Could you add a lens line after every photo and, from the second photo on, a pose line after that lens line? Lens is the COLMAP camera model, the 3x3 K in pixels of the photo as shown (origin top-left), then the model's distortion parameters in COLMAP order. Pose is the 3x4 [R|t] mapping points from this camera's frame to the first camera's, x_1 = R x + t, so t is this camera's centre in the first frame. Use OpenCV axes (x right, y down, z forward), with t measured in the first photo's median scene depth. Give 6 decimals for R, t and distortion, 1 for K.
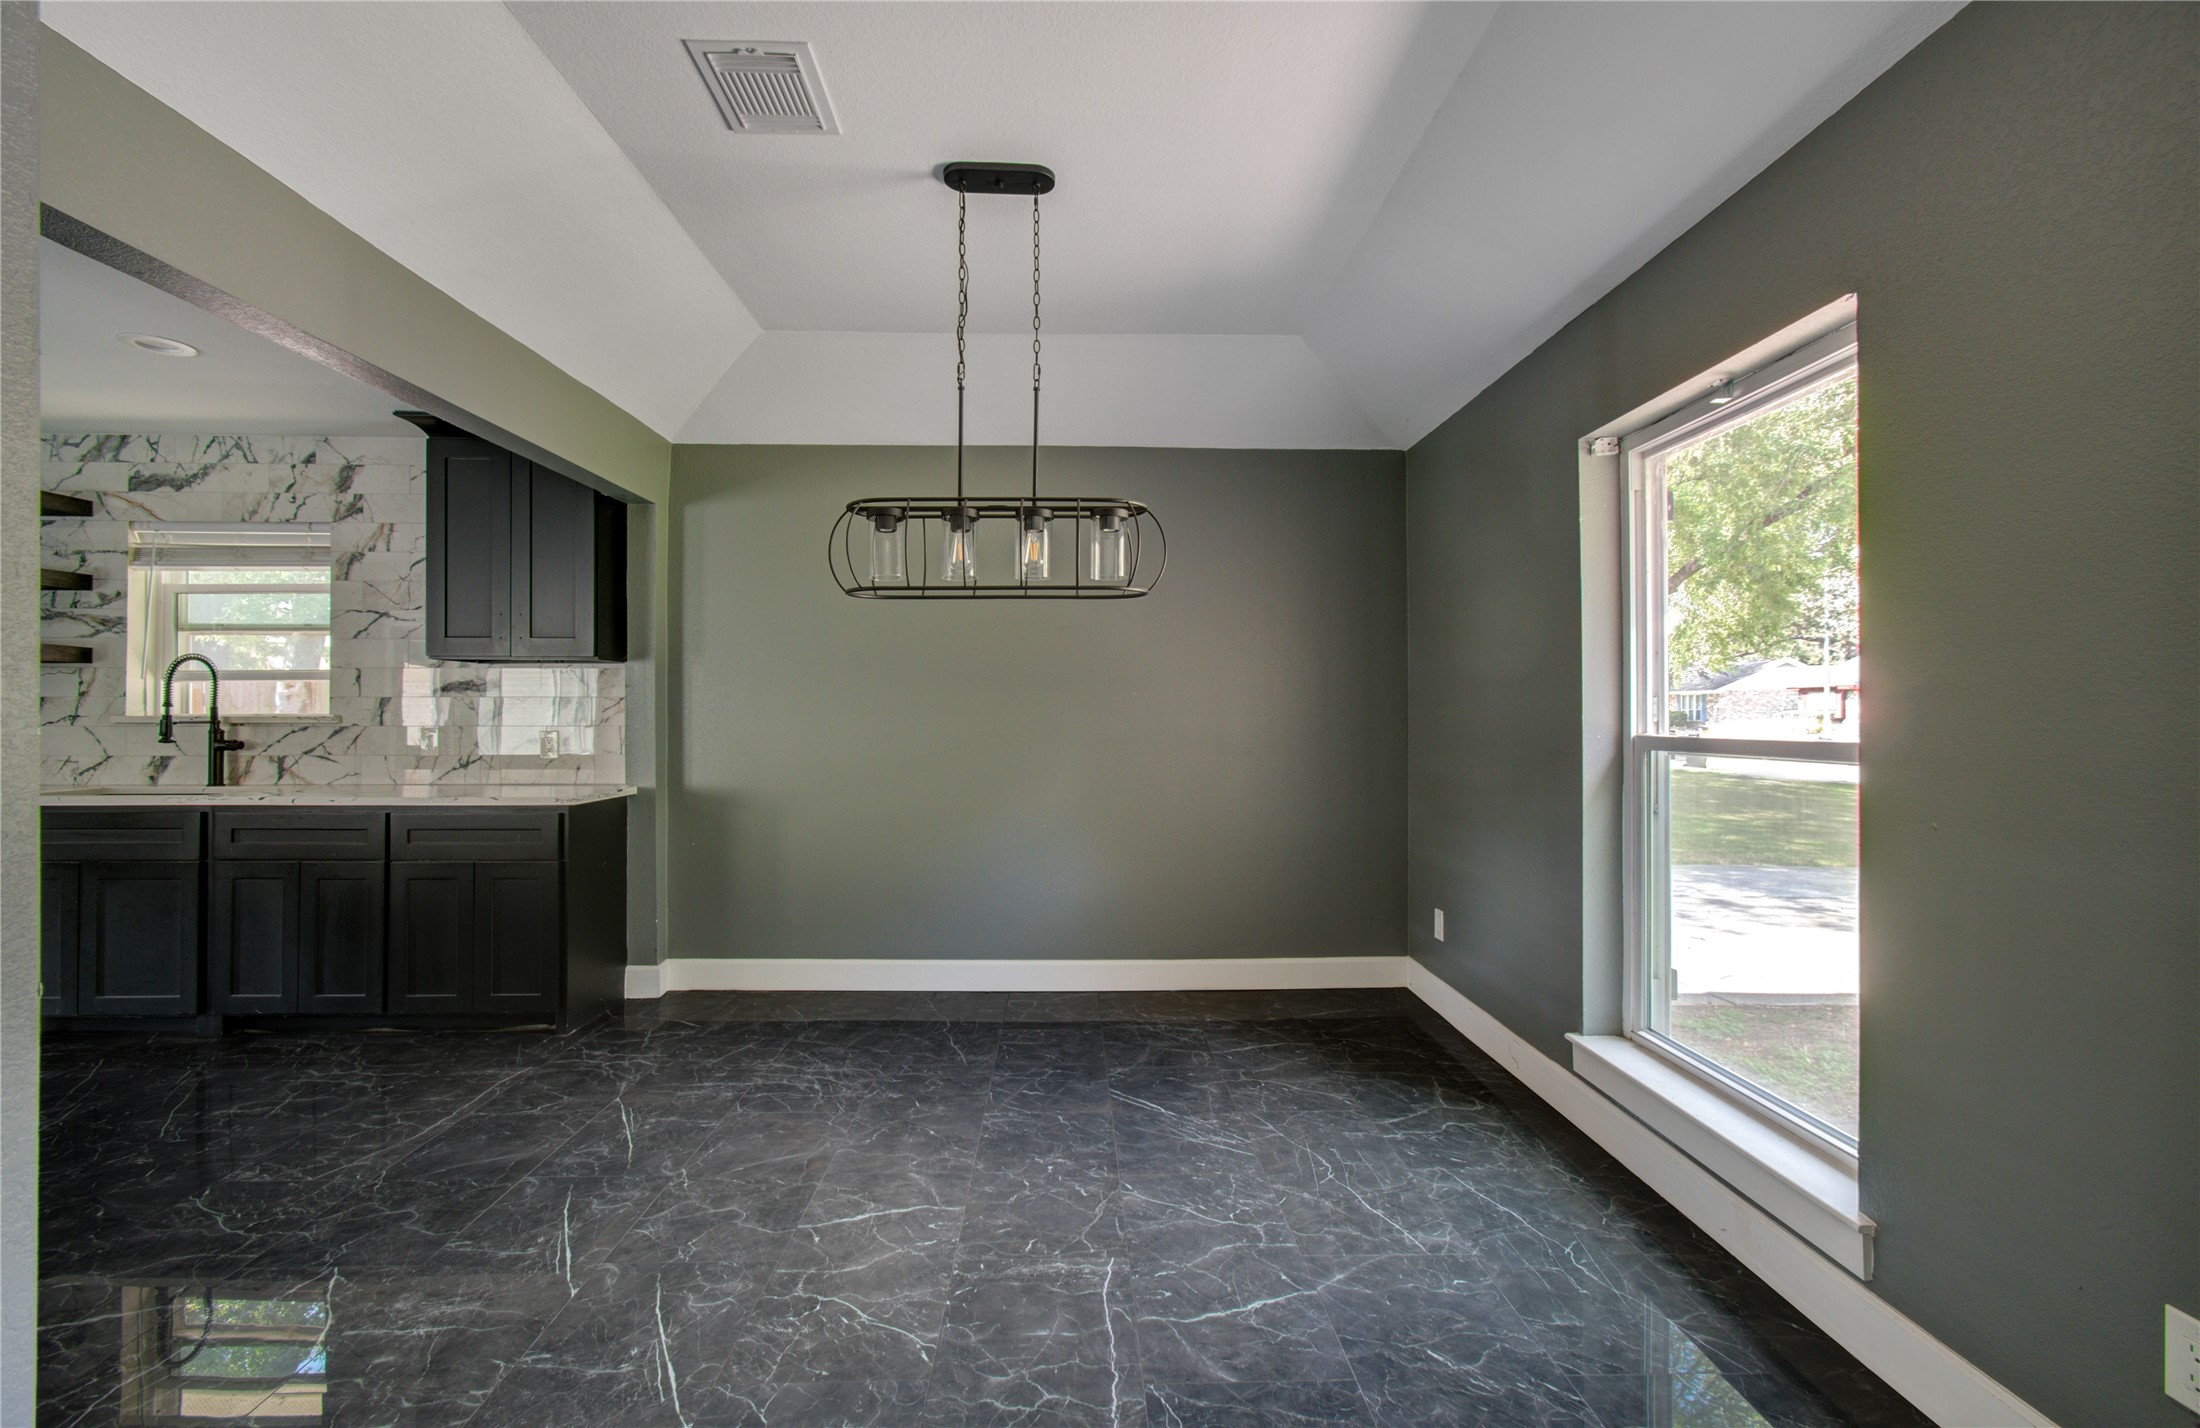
lens RADIAL K [[957.3, 0, 1122.1], [0, 957.3, 730.7], [0, 0, 1]] dist [0.004112, 0.001165]
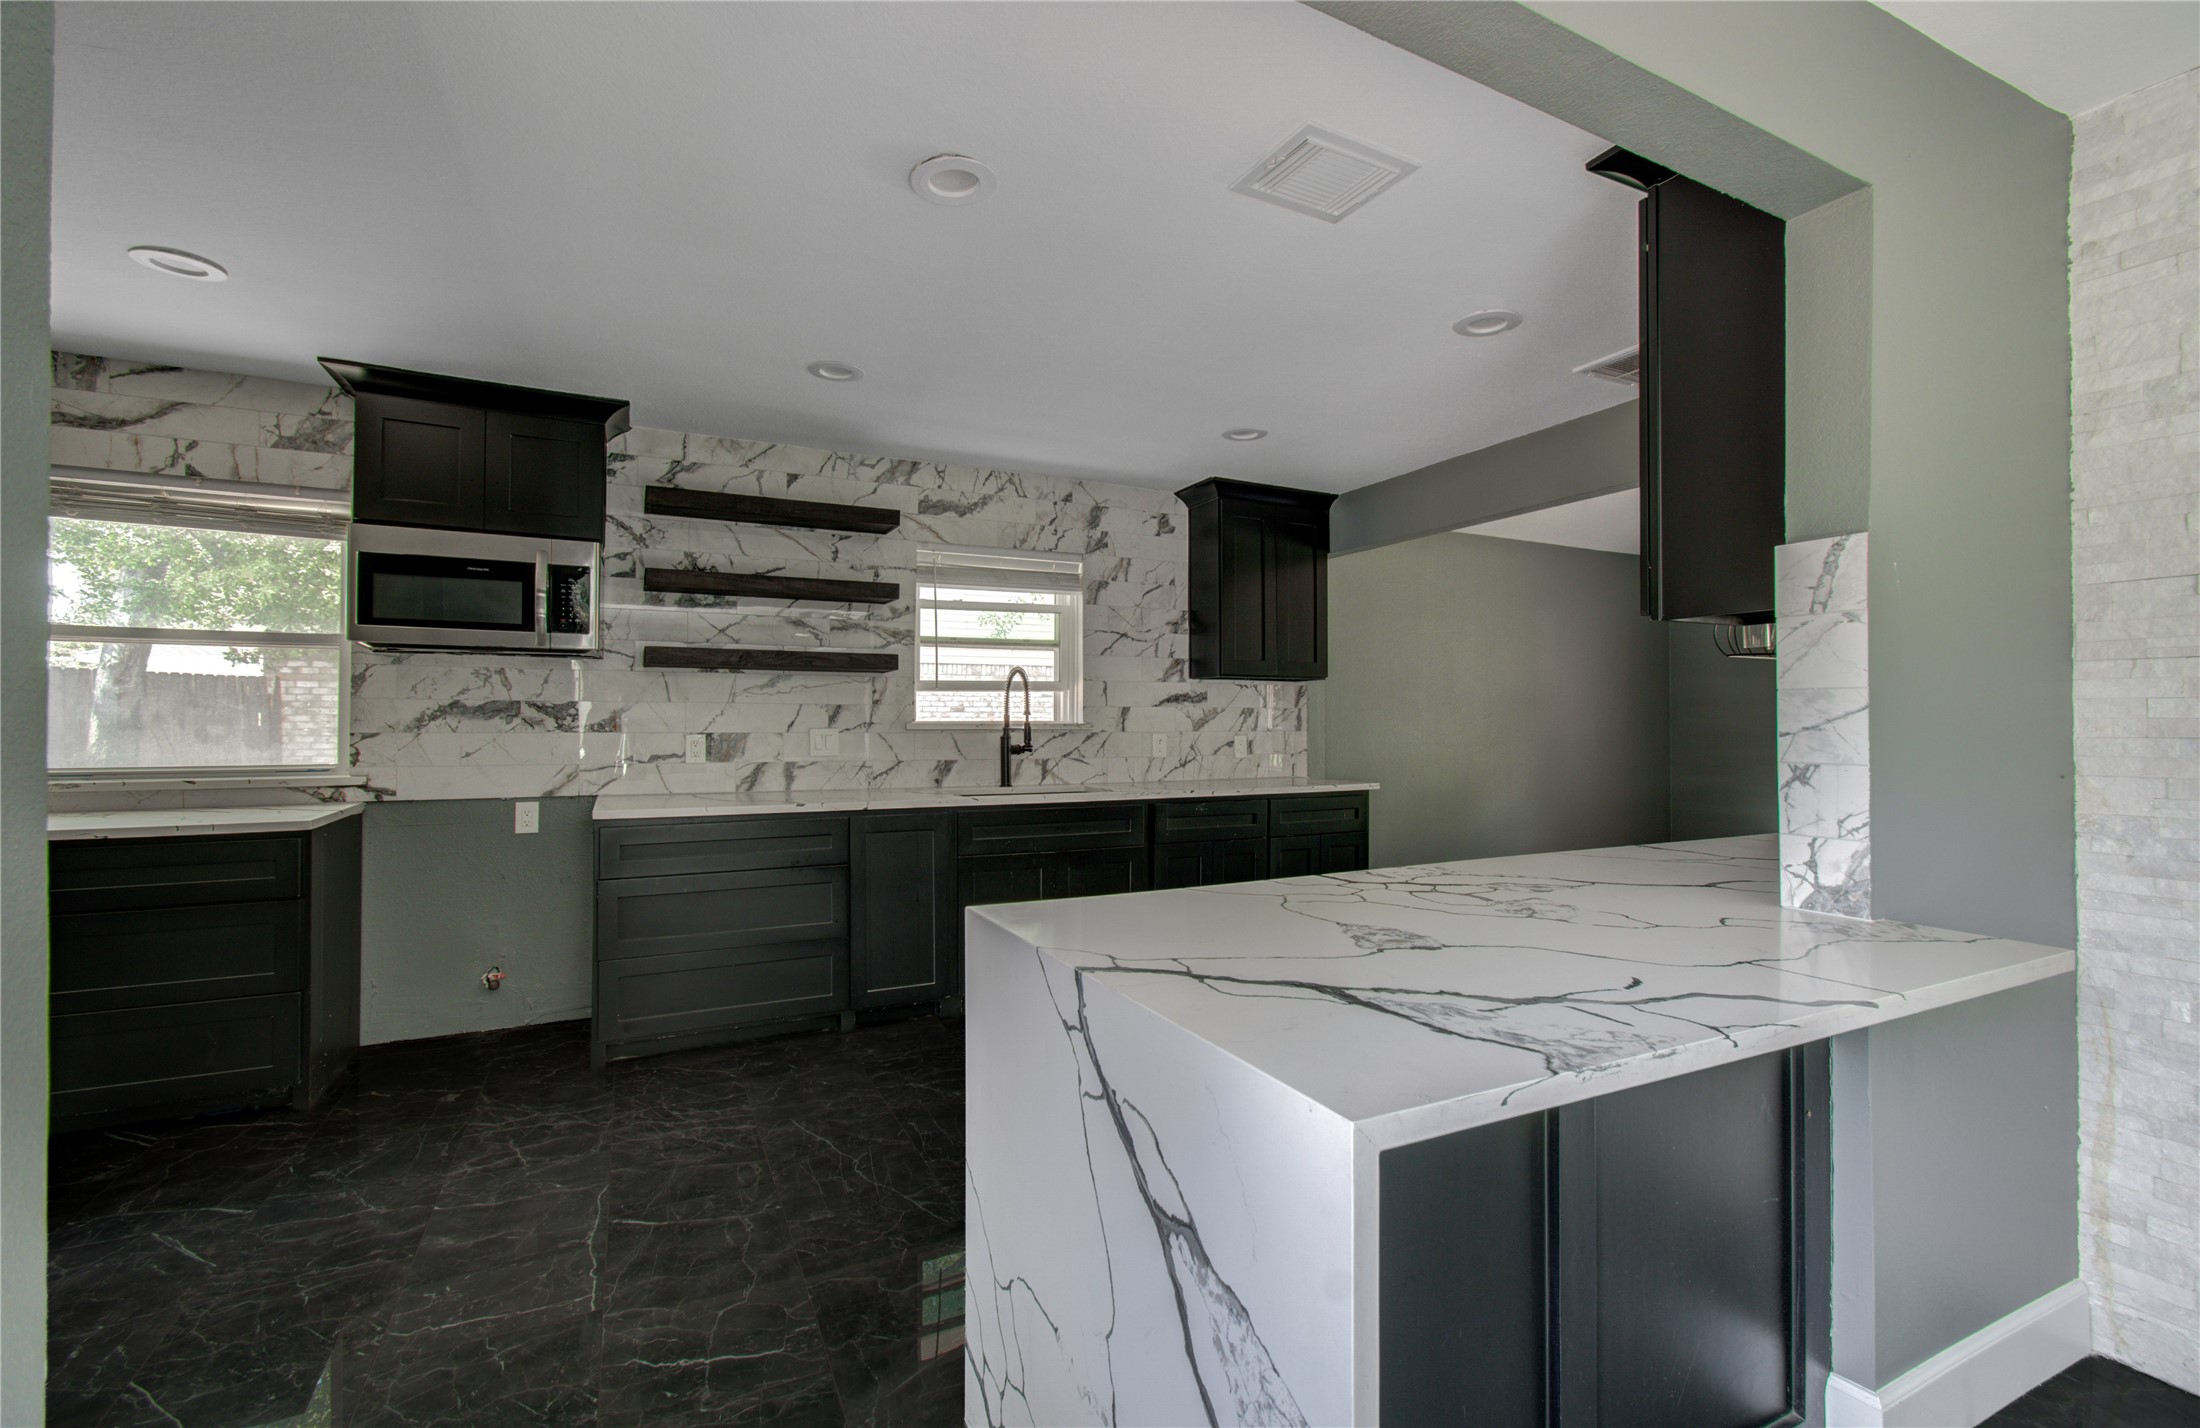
lens RADIAL K [[957.3, 0, 1078.0], [0, 957.3, 706.0], [0, 0, 1]] dist [0.004112, 0.001165]
pose [[0.922911, 0.007707, 0.384936, -1.273081], [0.000882, 0.999755, -0.022132, -0.010374], [-0.385012, 0.020765, 0.922678, -0.048253]]
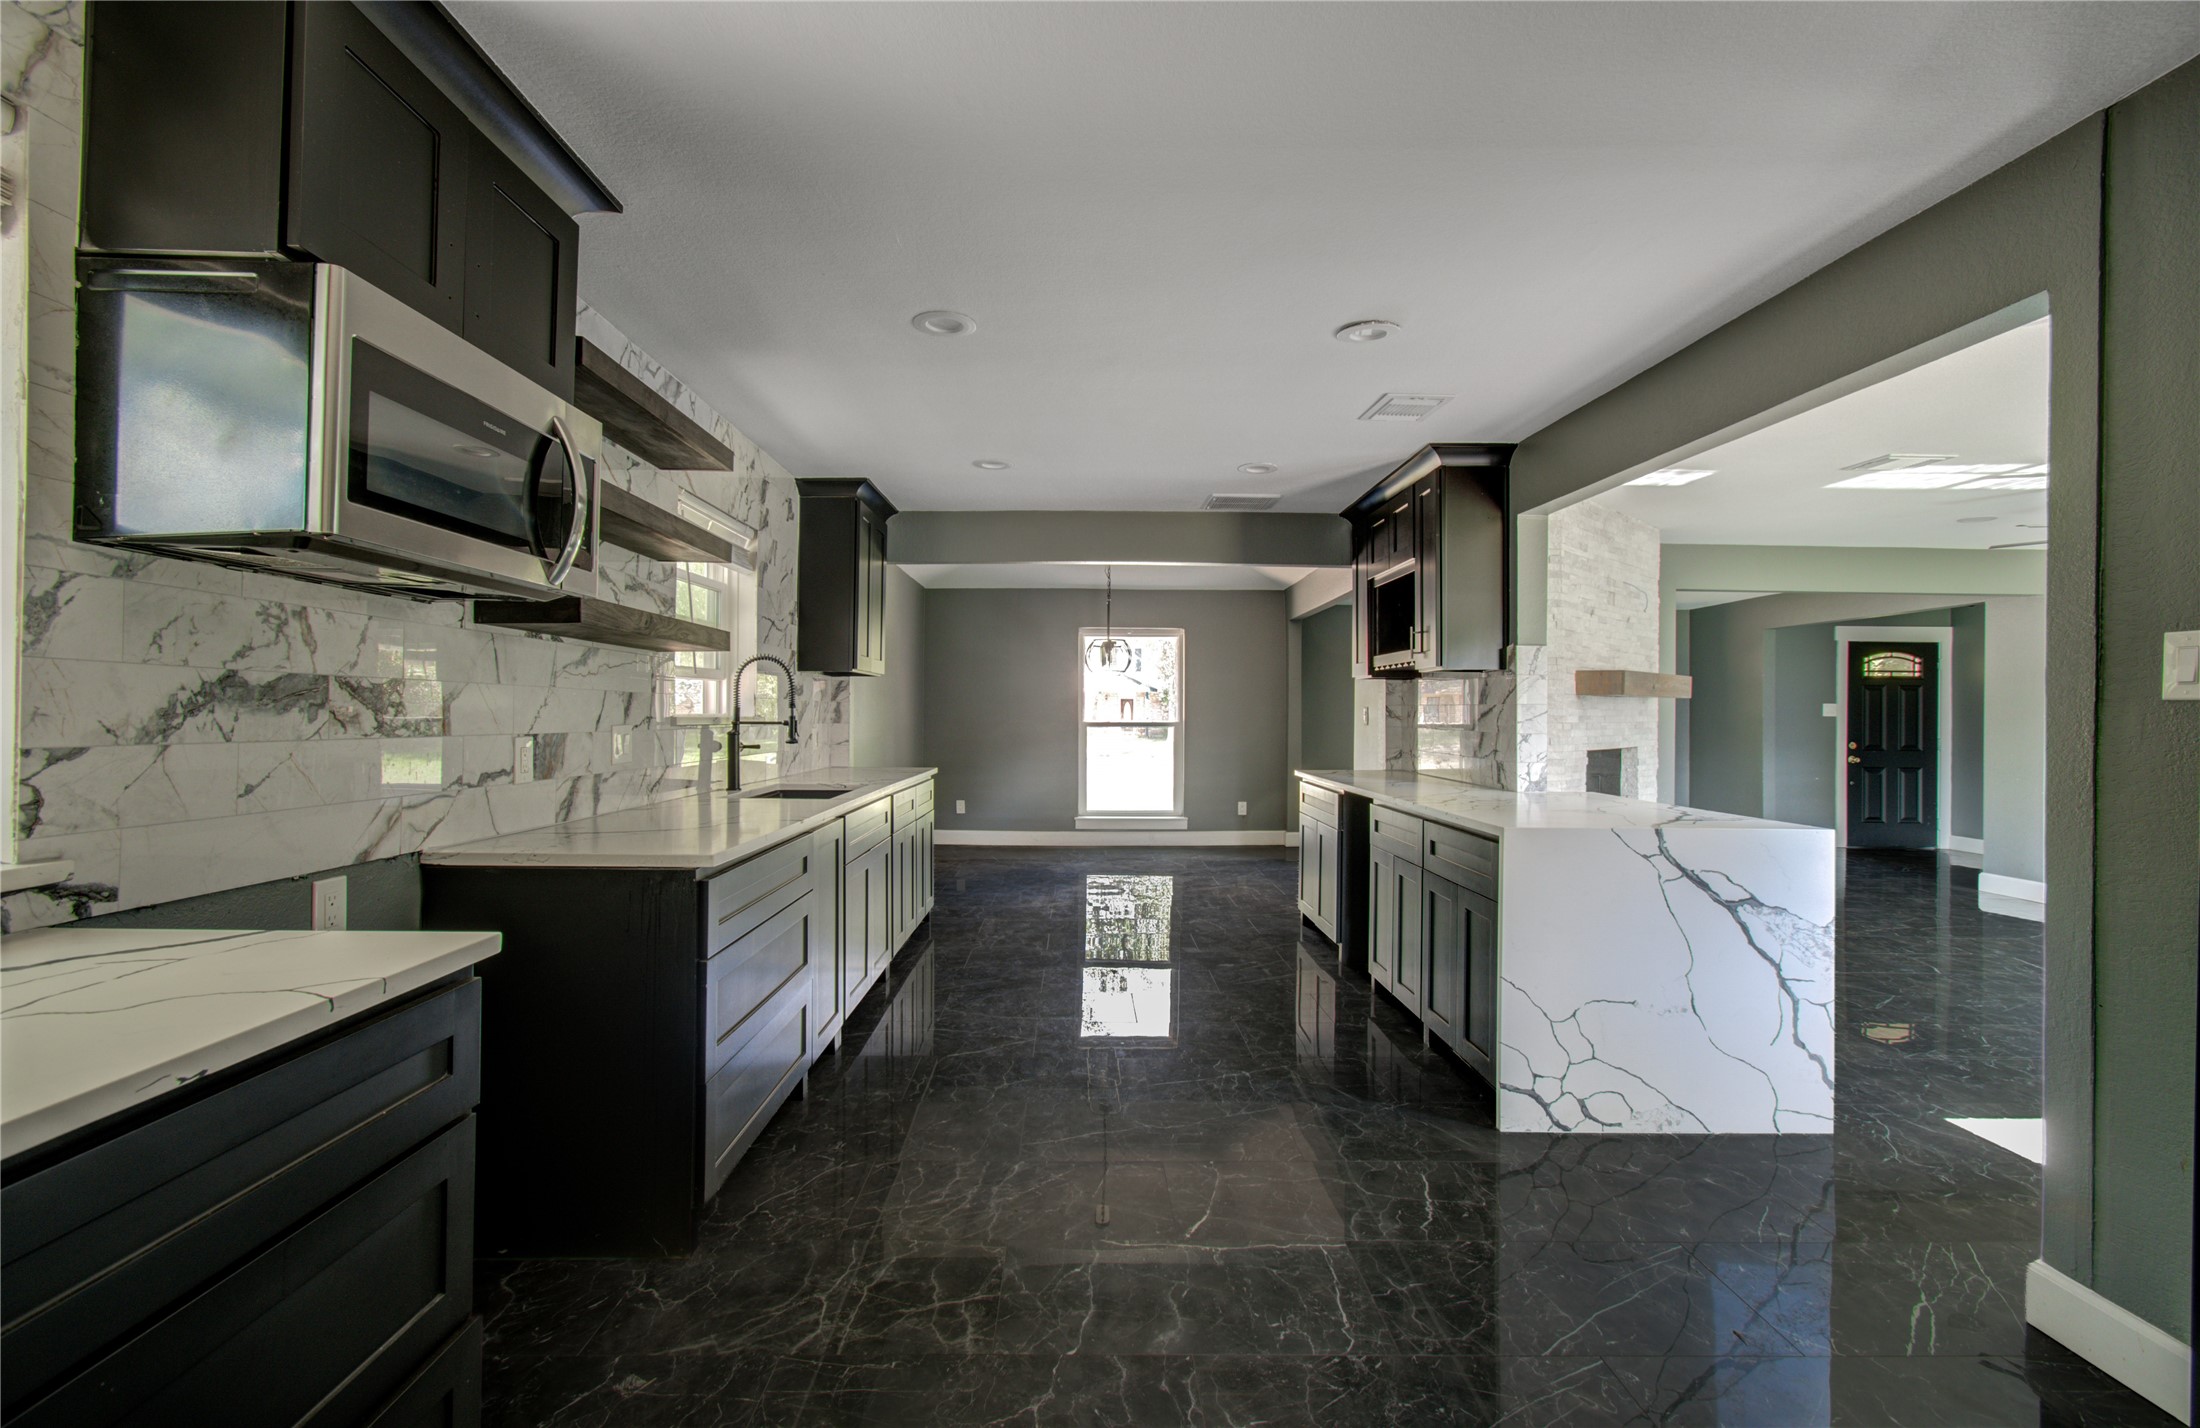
lens RADIAL K [[957.3, 0, 1112.8], [0, 957.3, 705.6], [0, 0, 1]] dist [0.004112, 0.001165]
pose [[0.020755, 0.010237, 0.999732, -2.632968], [0.003351, 0.999941, -0.010309, -0.023110], [-0.999779, 0.003564, 0.020719, 1.504988]]
